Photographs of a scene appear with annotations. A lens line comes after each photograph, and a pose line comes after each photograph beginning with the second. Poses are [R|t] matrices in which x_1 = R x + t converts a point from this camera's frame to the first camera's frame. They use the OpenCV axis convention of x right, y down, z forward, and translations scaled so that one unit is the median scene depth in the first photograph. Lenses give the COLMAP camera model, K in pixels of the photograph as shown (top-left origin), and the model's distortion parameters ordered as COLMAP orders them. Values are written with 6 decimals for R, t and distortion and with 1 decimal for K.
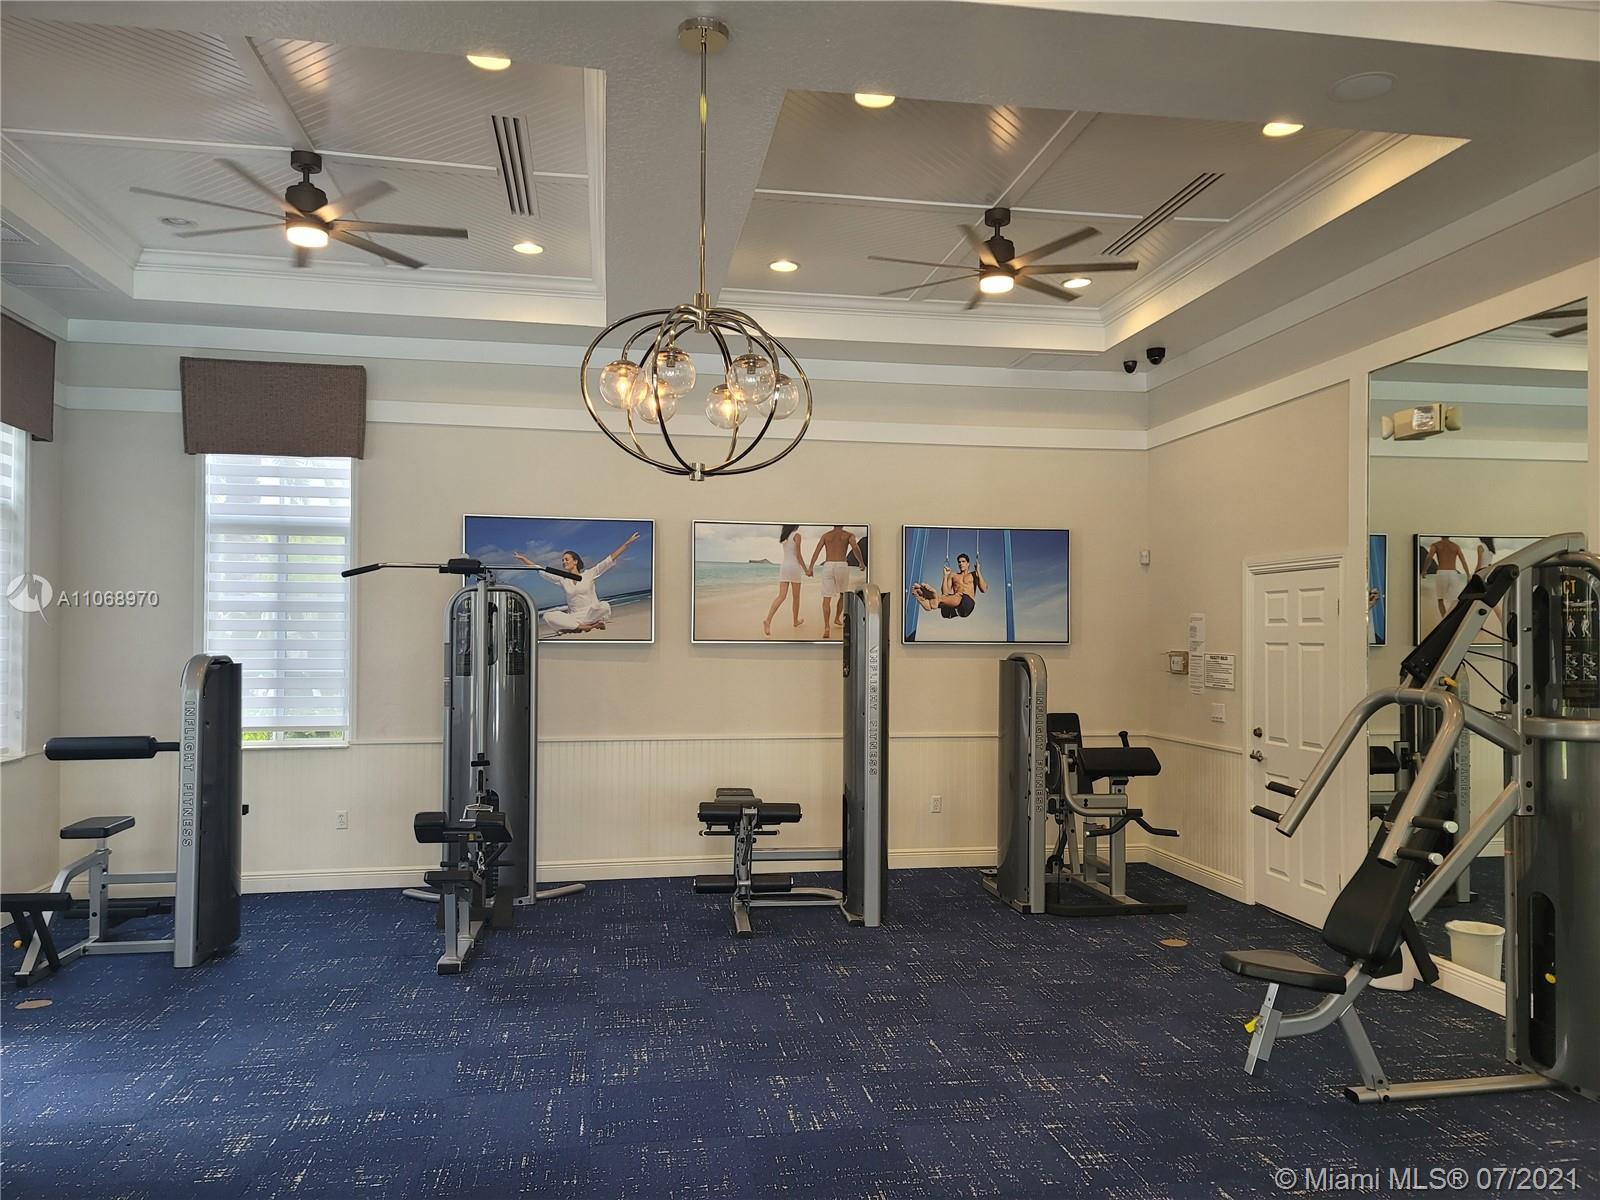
lens RADIAL K [[1205.5, 0, 800.0], [0, 1205.5, 600.0], [0, 0, 1]] dist [0.055546, -0.000801]
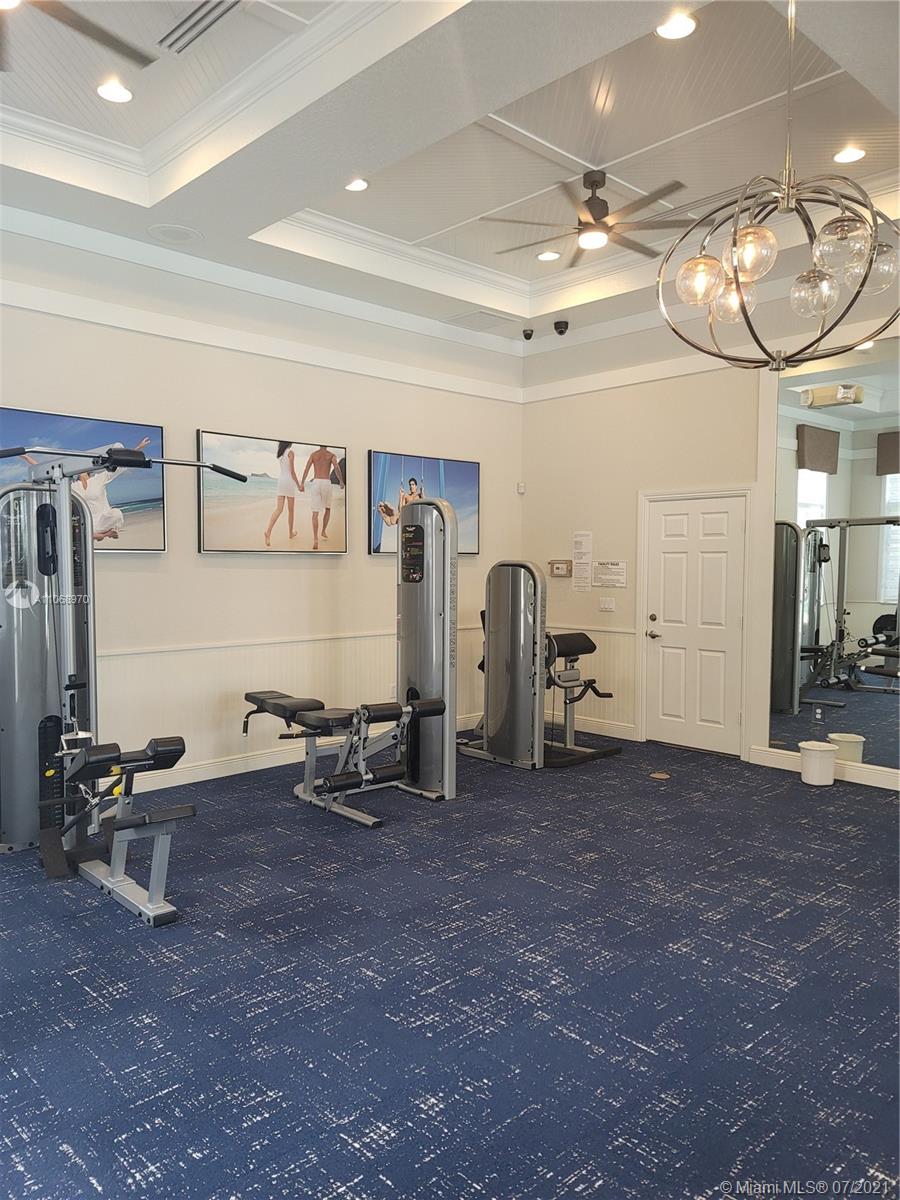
lens RADIAL K [[904.1, 0, 450.0], [0, 904.1, 600.0], [0, 0, 1]] dist [0.055546, -0.000801]
pose [[0.824382, -0.027797, 0.565350, -0.368650], [-0.015808, 0.997273, 0.072084, 0.017791], [-0.565812, -0.068361, 0.821695, 0.271258]]
